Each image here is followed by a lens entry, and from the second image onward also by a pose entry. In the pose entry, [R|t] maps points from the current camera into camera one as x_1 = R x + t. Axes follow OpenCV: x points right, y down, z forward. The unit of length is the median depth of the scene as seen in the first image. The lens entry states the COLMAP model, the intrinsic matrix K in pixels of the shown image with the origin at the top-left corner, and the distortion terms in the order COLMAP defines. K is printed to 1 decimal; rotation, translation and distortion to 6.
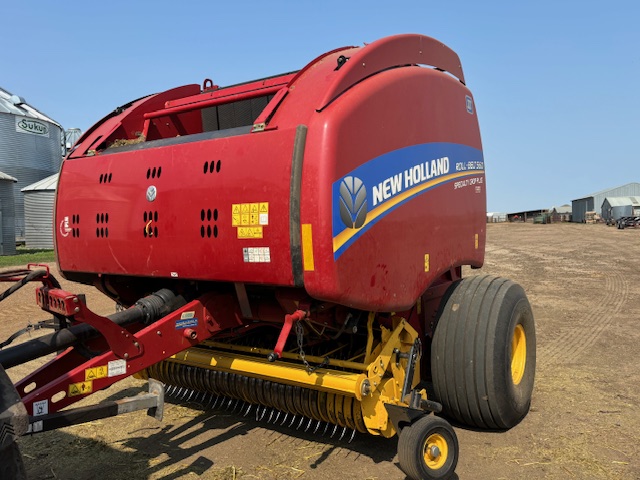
lens RADIAL K [[530.3, 0, 320.0], [0, 530.3, 240.0], [0, 0, 1]] dist [0.001658, 0.004778]
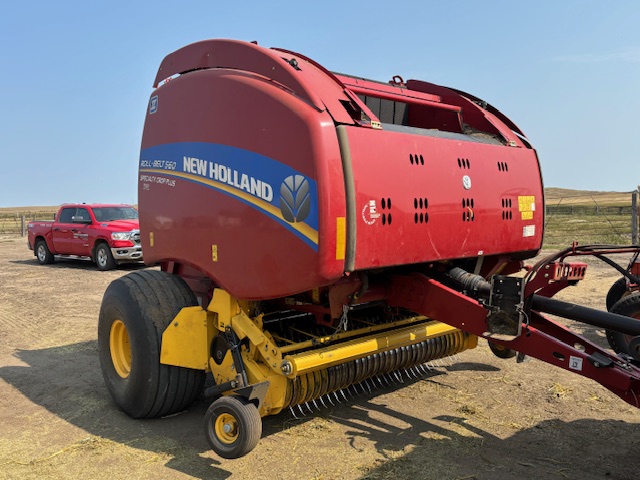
lens RADIAL K [[530.3, 0, 320.0], [0, 530.3, 240.0], [0, 0, 1]] dist [0.001658, 0.004778]
pose [[0.241786, -0.034894, 0.969702, -1.341882], [0.046653, 0.998615, 0.024302, -0.007008], [-0.969208, 0.039364, 0.243079, 0.932428]]
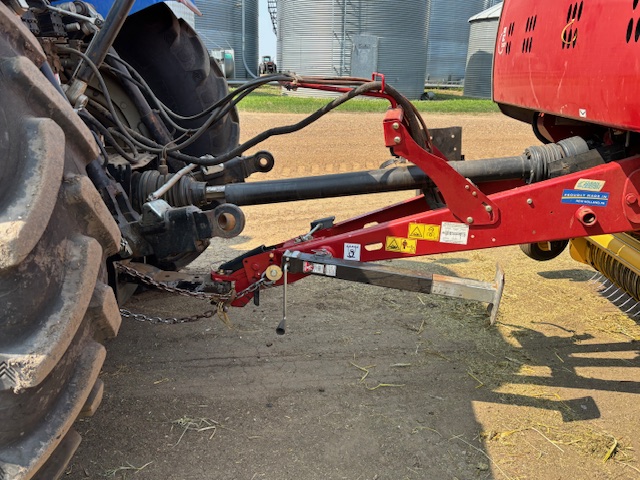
lens RADIAL K [[530.3, 0, 320.0], [0, 530.3, 240.0], [0, 0, 1]] dist [0.001658, 0.004778]
pose [[0.523505, 0.288741, -0.801606, 0.078729], [-0.064997, 0.951619, 0.300329, 0.036260], [0.849540, -0.105122, 0.516944, 0.376067]]
